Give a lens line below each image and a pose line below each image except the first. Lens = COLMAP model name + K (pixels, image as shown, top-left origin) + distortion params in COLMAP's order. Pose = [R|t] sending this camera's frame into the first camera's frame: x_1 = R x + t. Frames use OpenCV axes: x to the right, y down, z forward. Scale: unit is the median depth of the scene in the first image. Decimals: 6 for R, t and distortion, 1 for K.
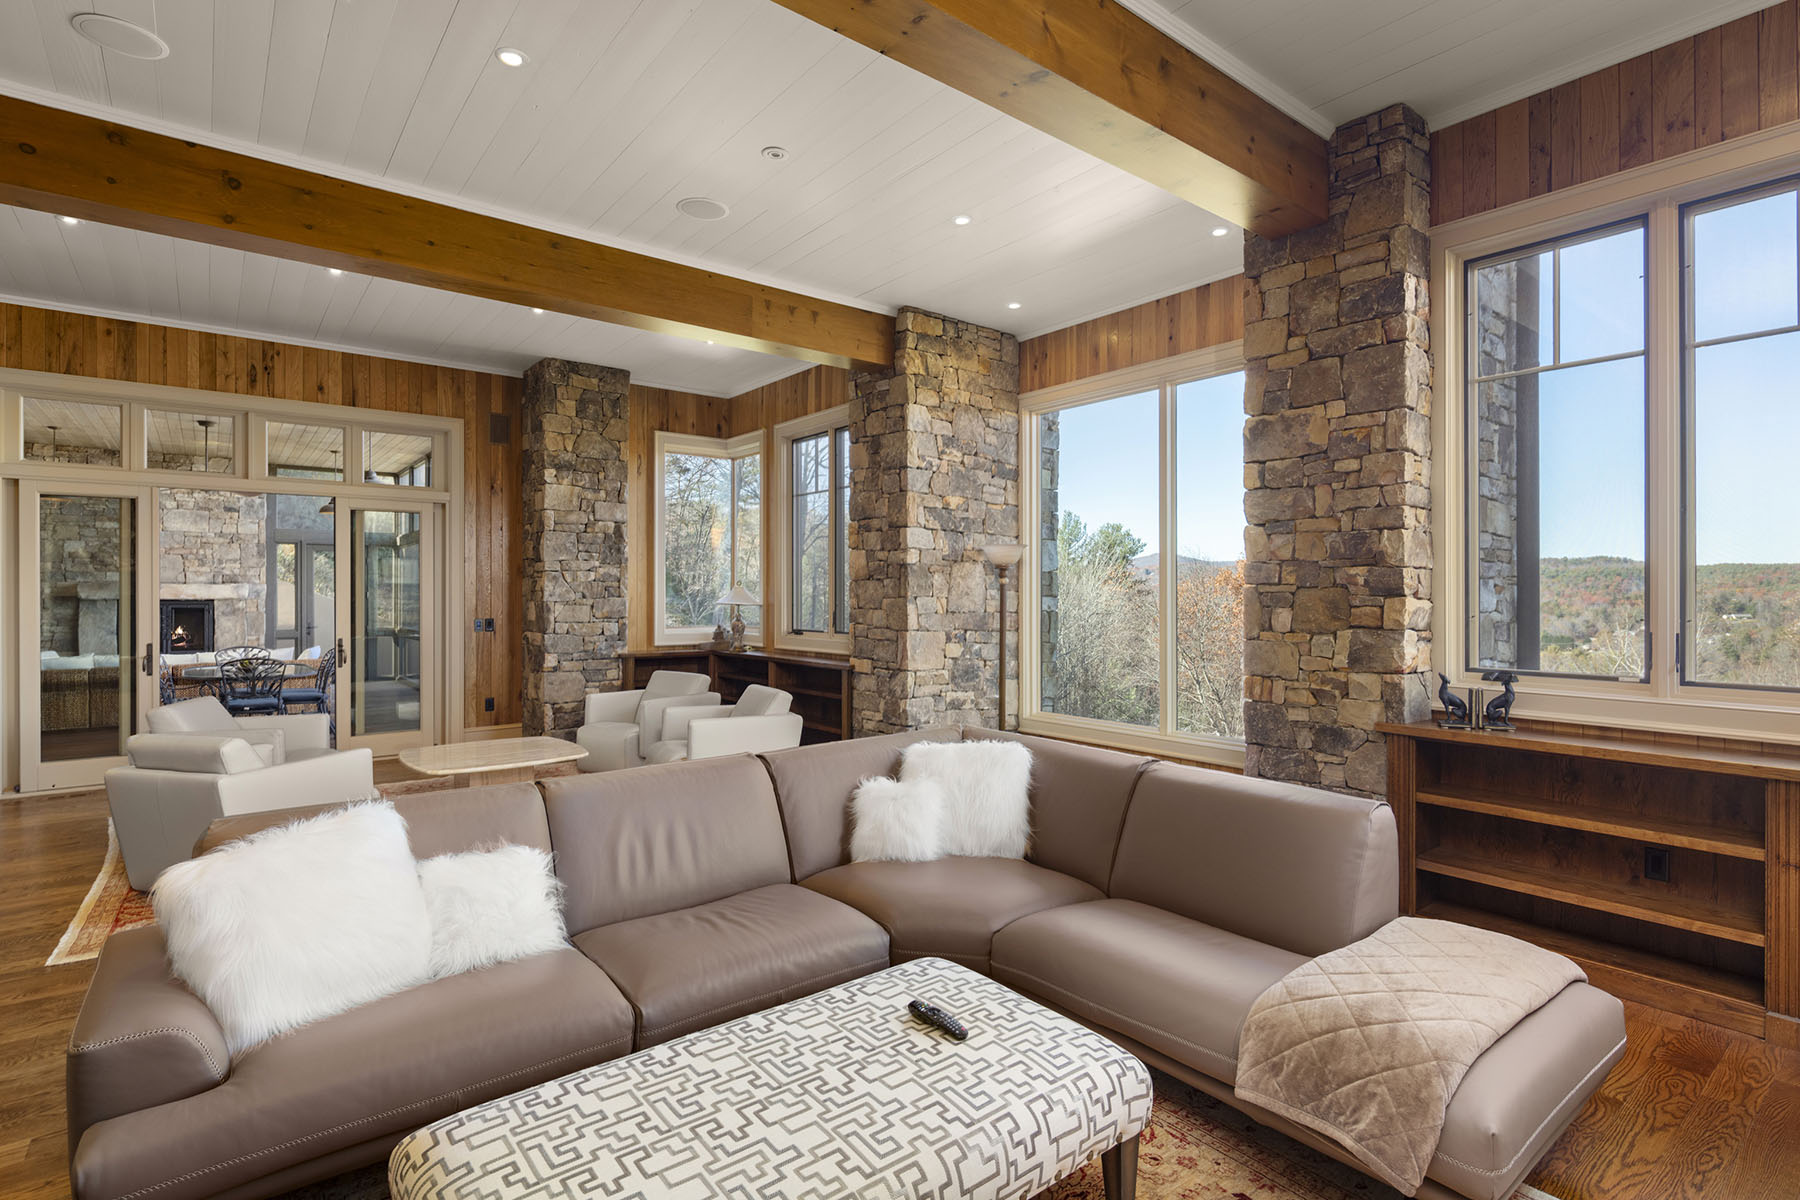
lens RADIAL K [[876.1, 0, 907.9], [0, 876.1, 593.5], [0, 0, 1]] dist [0.003081, -0.000907]
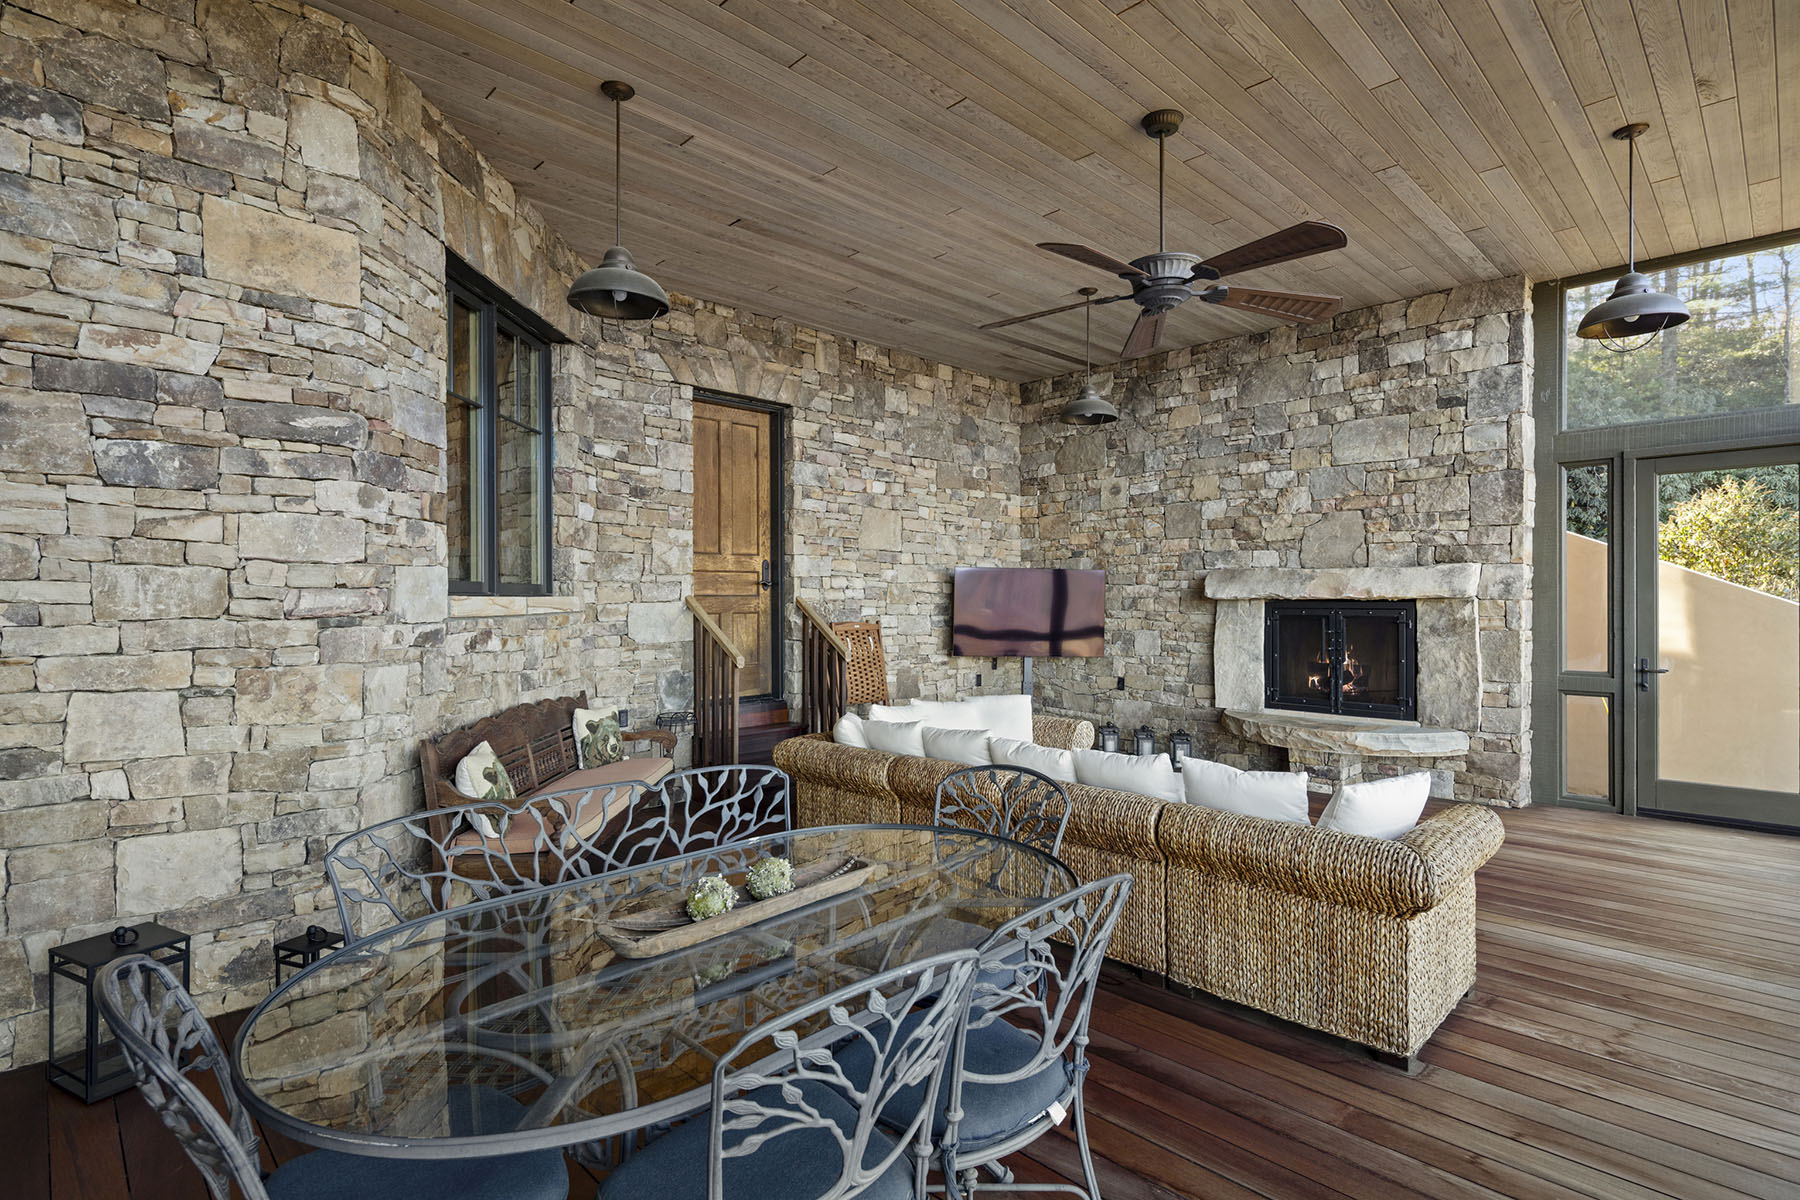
lens RADIAL K [[876.1, 0, 907.9], [0, 876.1, 593.5], [0, 0, 1]] dist [0.003081, -0.000907]
pose [[0.111045, -0.000592, -0.993815, -0.354982], [0.005267, 0.999986, -0.000007, 0.002141], [0.993801, -0.005233, 0.111046, 0.677736]]
